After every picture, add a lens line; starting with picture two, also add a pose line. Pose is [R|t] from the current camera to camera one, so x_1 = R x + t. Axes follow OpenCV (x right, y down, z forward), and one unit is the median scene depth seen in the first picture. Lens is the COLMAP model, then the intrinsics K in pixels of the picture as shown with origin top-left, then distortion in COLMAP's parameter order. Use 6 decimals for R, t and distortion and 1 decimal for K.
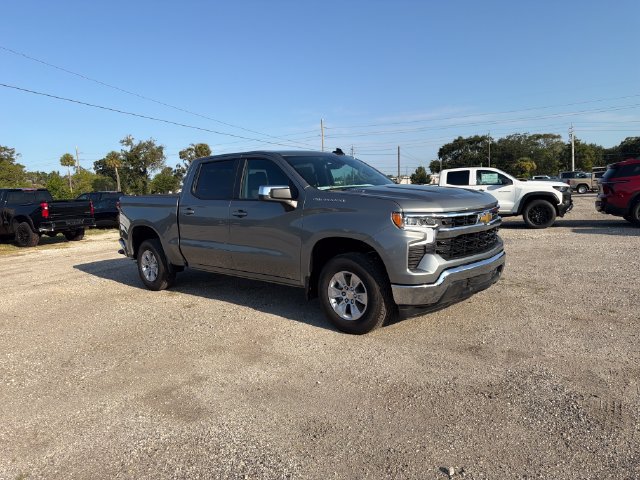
lens RADIAL K [[449.7, 0, 318.0], [0, 449.7, 249.7], [0, 0, 1]] dist [0.092512, -0.135328]
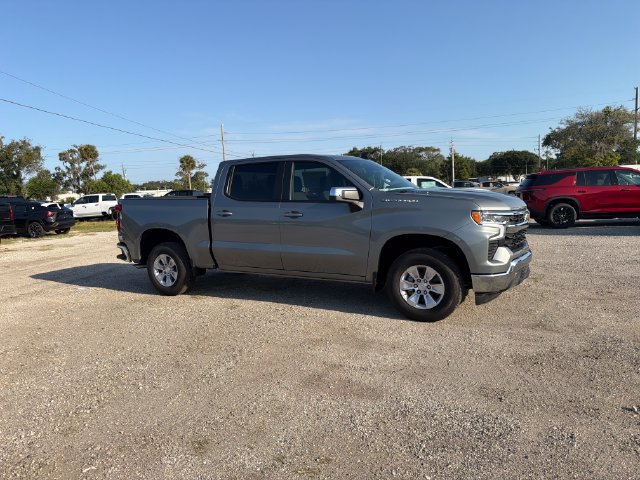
lens RADIAL K [[449.7, 0, 318.0], [0, 449.7, 249.7], [0, 0, 1]] dist [0.092512, -0.135328]
pose [[0.973481, -0.020016, 0.227889, -0.281066], [0.023489, 0.999645, -0.012538, 0.011880], [-0.227557, 0.017558, 0.973606, -0.015239]]
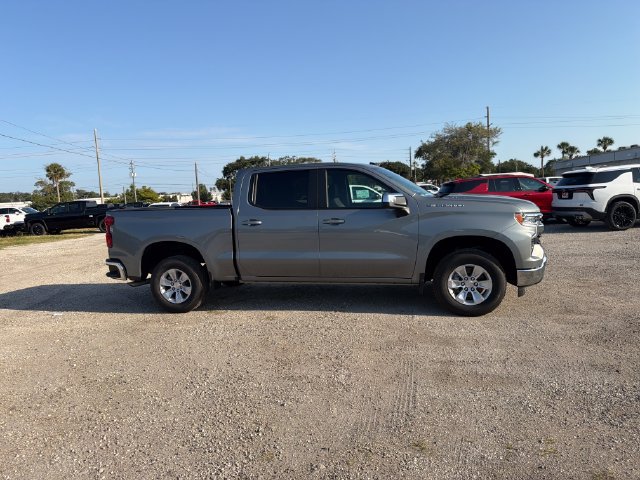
lens RADIAL K [[449.7, 0, 318.0], [0, 449.7, 249.7], [0, 0, 1]] dist [0.092512, -0.135328]
pose [[0.882876, -0.055973, 0.466258, -0.549929], [0.073727, 0.997080, -0.019909, 0.002573], [-0.463782, 0.051953, 0.884425, 0.076096]]
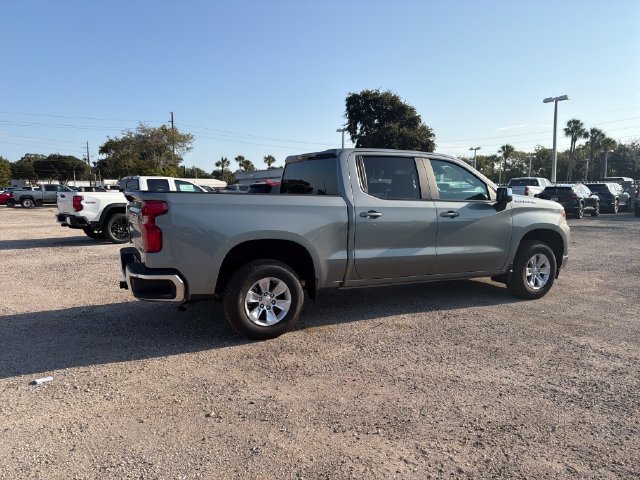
lens RADIAL K [[449.7, 0, 318.0], [0, 449.7, 249.7], [0, 0, 1]] dist [0.092512, -0.135328]
pose [[0.369093, -0.071361, 0.926649, -0.952676], [0.102299, 0.994109, 0.035809, -0.053738], [-0.923745, 0.081578, 0.374218, 0.710657]]
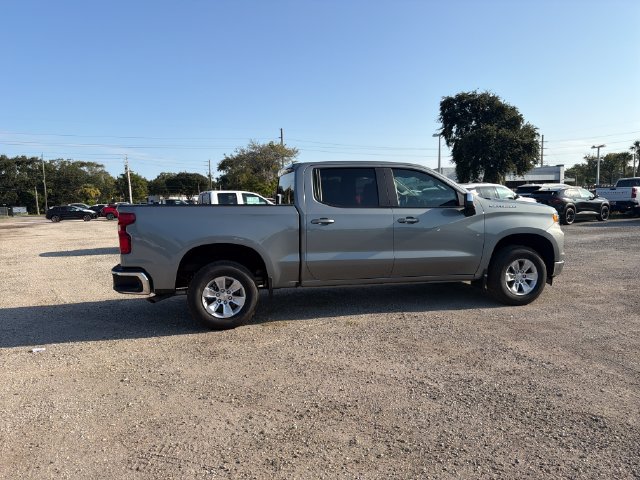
lens RADIAL K [[449.7, 0, 318.0], [0, 449.7, 249.7], [0, 0, 1]] dist [0.092512, -0.135328]
pose [[0.581605, -0.054355, 0.811654, -0.902666], [0.103442, 0.994607, -0.007516, -0.020922], [-0.806868, 0.088330, 0.584091, 0.447005]]
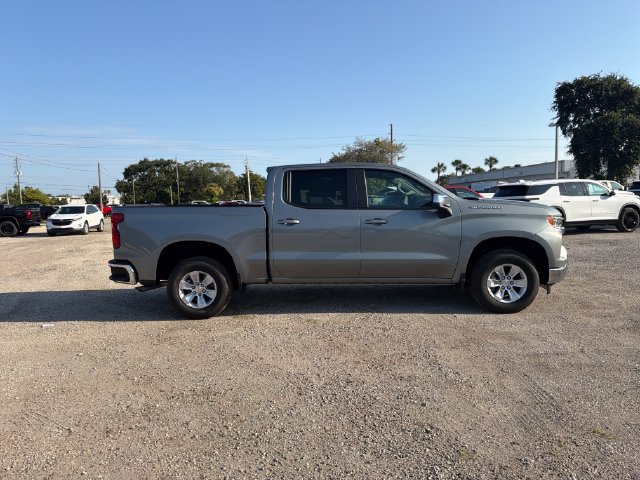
lens RADIAL K [[449.7, 0, 318.0], [0, 449.7, 249.7], [0, 0, 1]] dist [0.092512, -0.135328]
pose [[0.766254, -0.043598, 0.641057, -0.746616], [0.075232, 0.996921, -0.022125, -0.002106], [-0.638118, 0.065181, 0.767174, 0.231616]]
